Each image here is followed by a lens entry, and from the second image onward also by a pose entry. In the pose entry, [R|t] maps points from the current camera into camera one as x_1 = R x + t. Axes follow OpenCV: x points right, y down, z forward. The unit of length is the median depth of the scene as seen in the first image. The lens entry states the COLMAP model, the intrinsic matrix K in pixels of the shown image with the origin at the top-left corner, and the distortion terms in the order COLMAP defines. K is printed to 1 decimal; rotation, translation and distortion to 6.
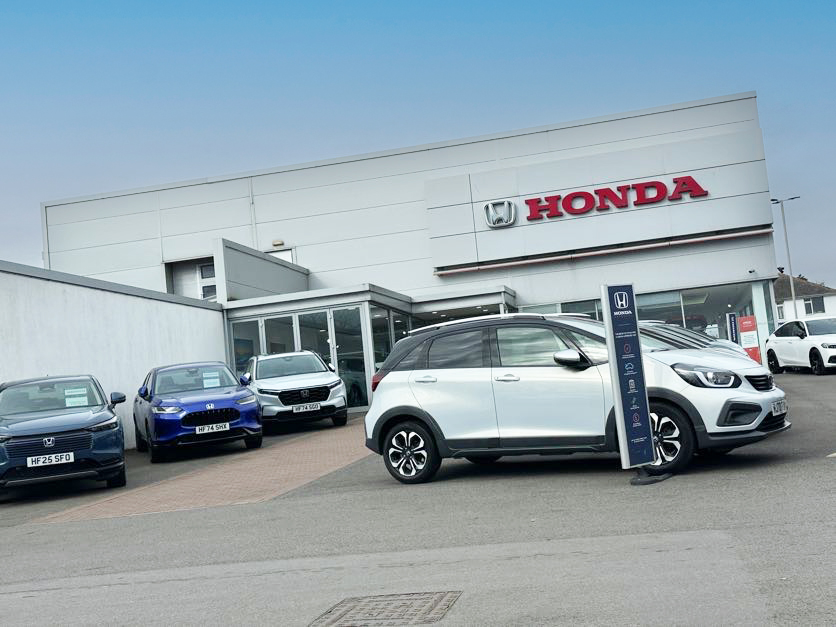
lens RADIAL K [[1022.4, 0, 418.0], [0, 1022.4, 313.5], [0, 0, 1]] dist [0.172971, -0.004675]
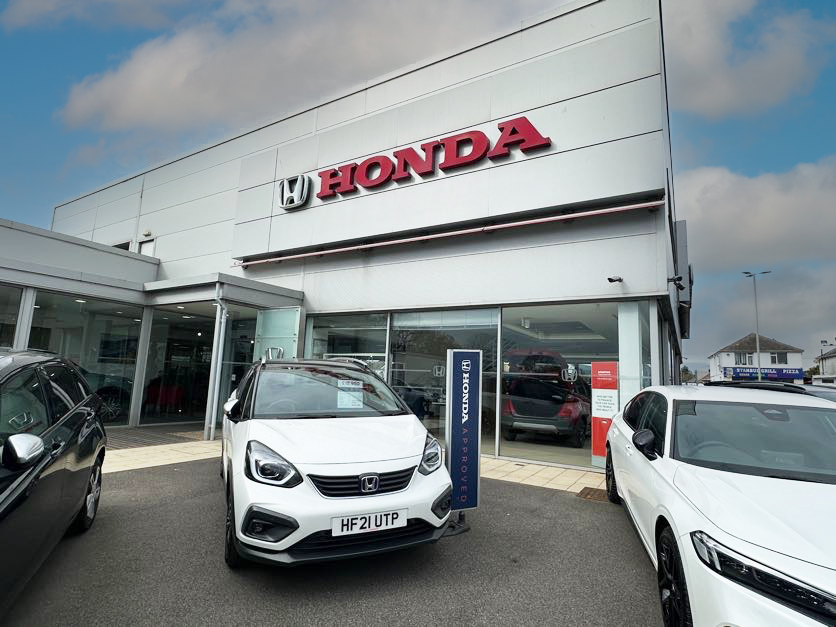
lens RADIAL K [[440.1, 0, 418.0], [0, 440.1, 313.5], [0, 0, 1]] dist [-0.001519, -0.000450]
pose [[0.939201, 0.089508, -0.331496, 0.293785], [-0.103462, 0.994328, -0.024648, -0.006694], [0.327410, 0.057447, 0.943135, 0.733483]]
